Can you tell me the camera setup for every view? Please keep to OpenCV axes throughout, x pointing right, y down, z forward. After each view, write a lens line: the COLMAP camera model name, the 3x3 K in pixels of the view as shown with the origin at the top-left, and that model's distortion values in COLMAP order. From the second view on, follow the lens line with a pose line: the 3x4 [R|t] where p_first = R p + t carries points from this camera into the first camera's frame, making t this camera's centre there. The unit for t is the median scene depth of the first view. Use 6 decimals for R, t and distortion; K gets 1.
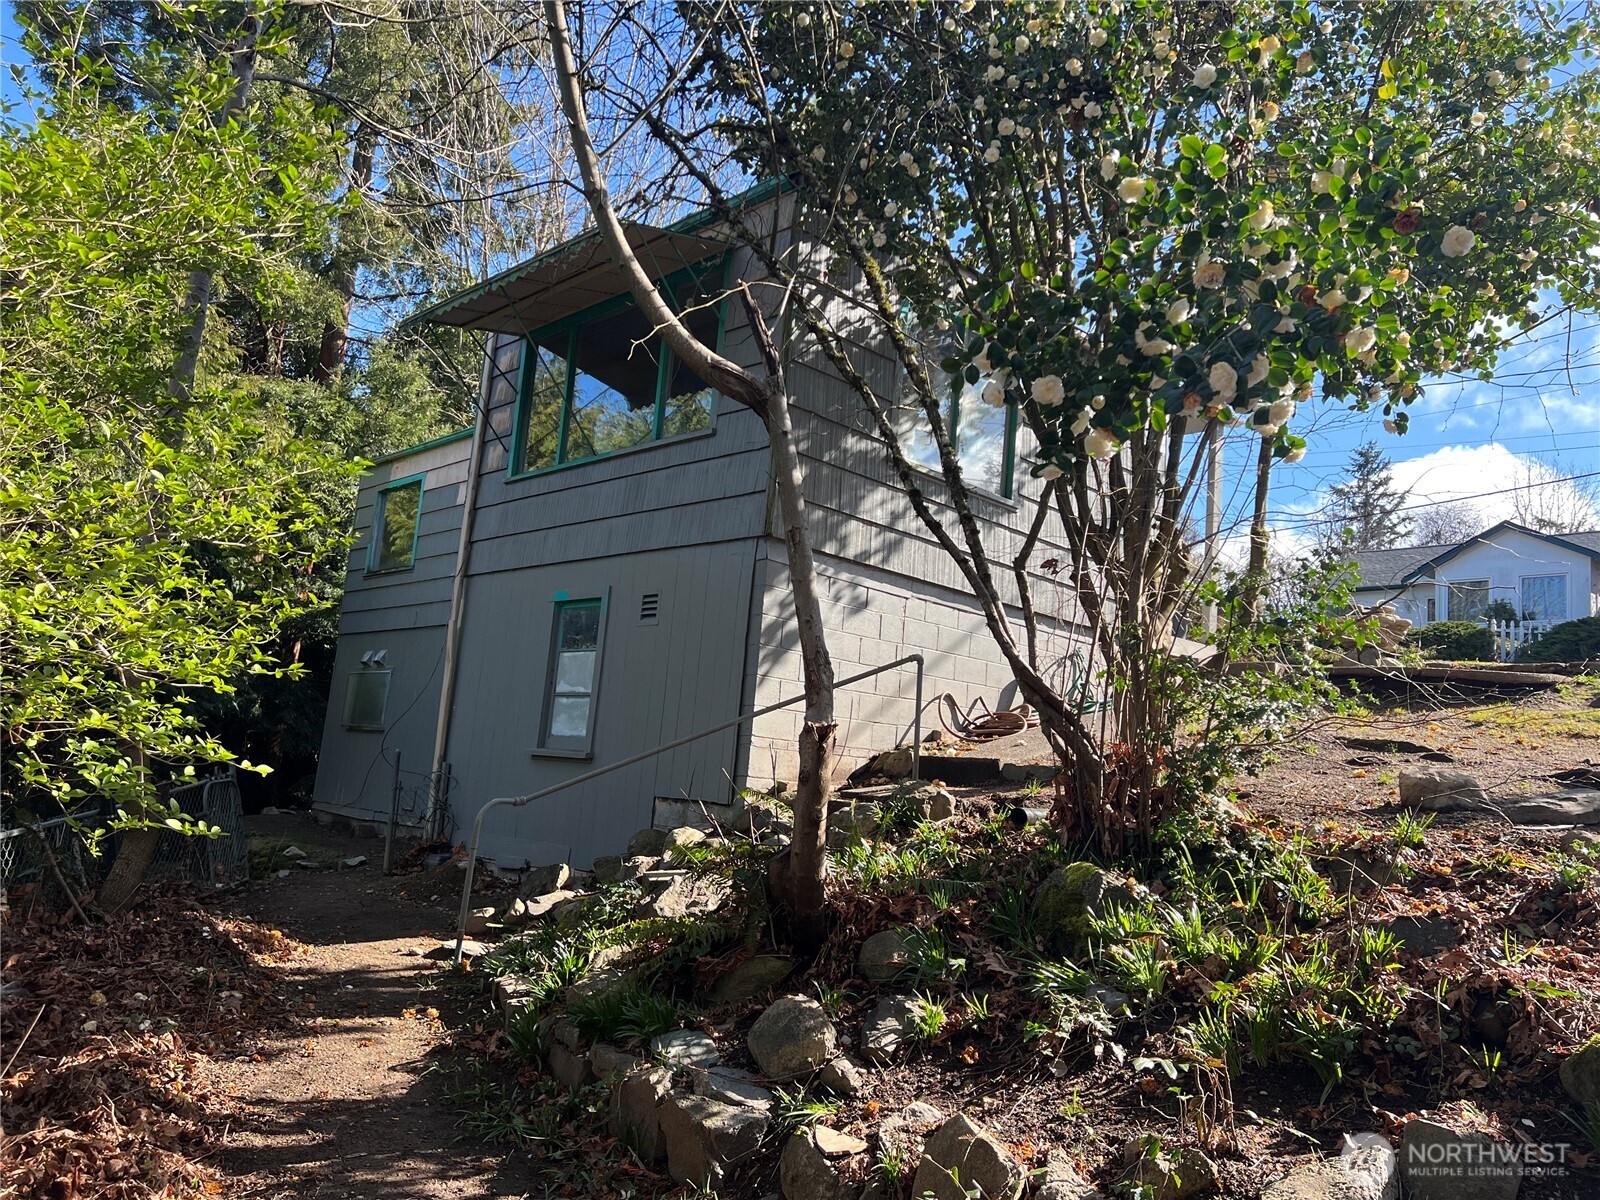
lens RADIAL K [[1193.2, 0, 802.0], [0, 1193.2, 599.0], [0, 0, 1]] dist [0.037960, -0.047069]
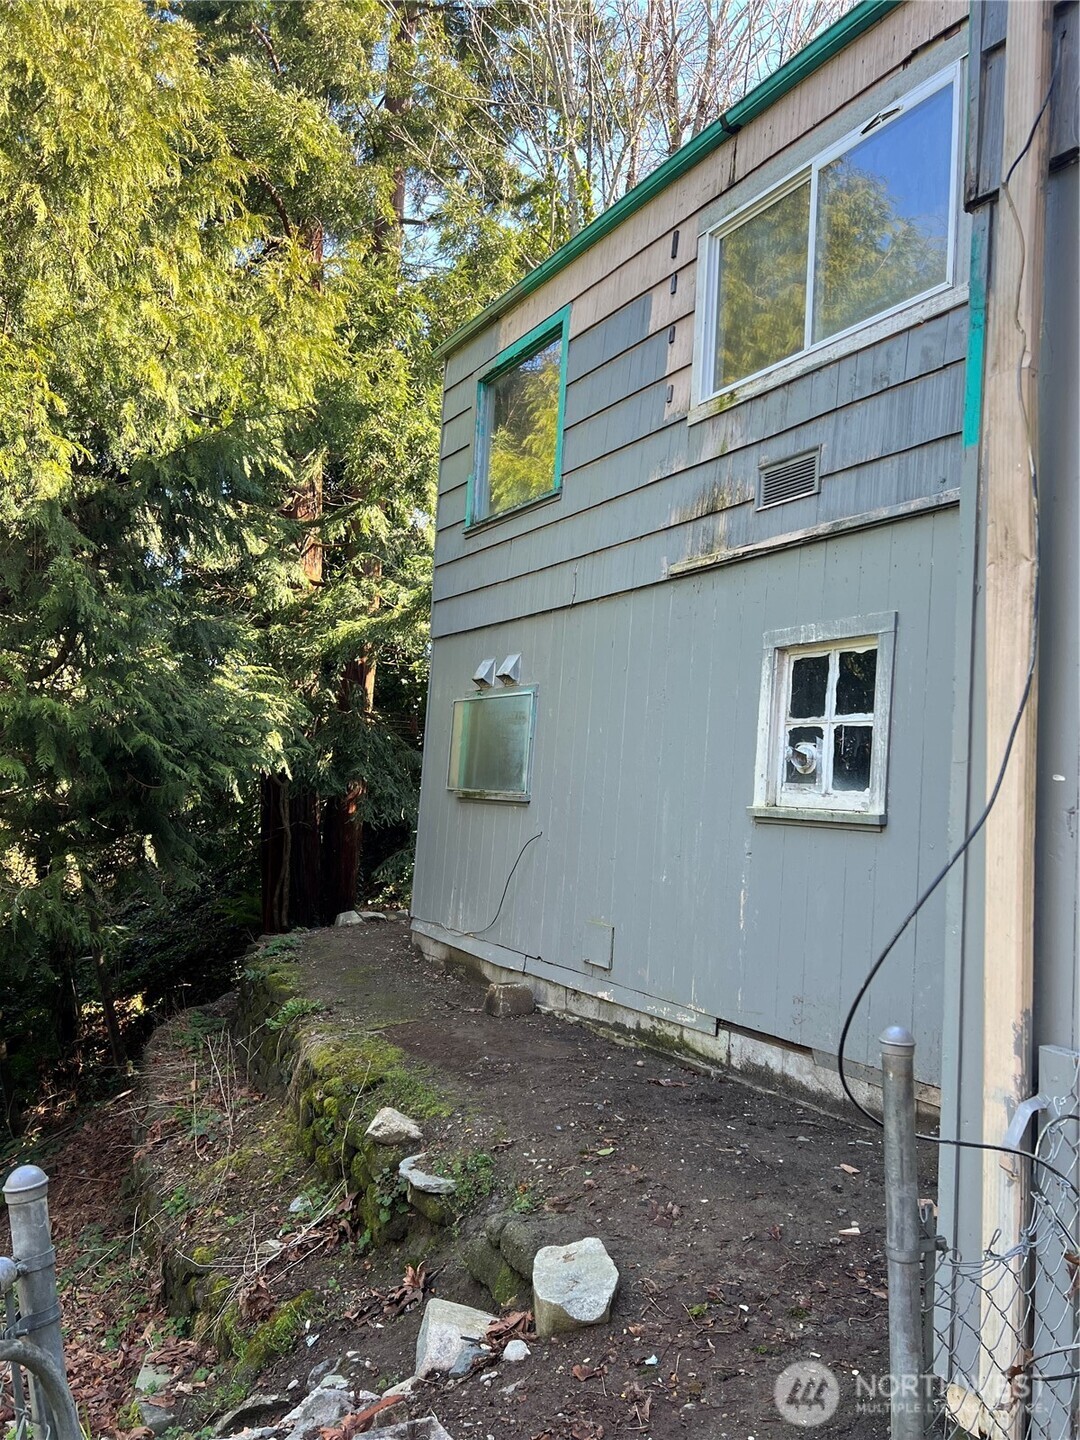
lens RADIAL K [[1073.9, 0, 540.9], [0, 1073.9, 721.2], [0, 0, 1]] dist [0.037960, -0.047069]
pose [[0.969762, -0.049517, -0.238978, -0.222463], [0.067621, 0.995381, 0.068154, 0.040622], [0.234499, -0.082253, 0.968630, 0.528906]]
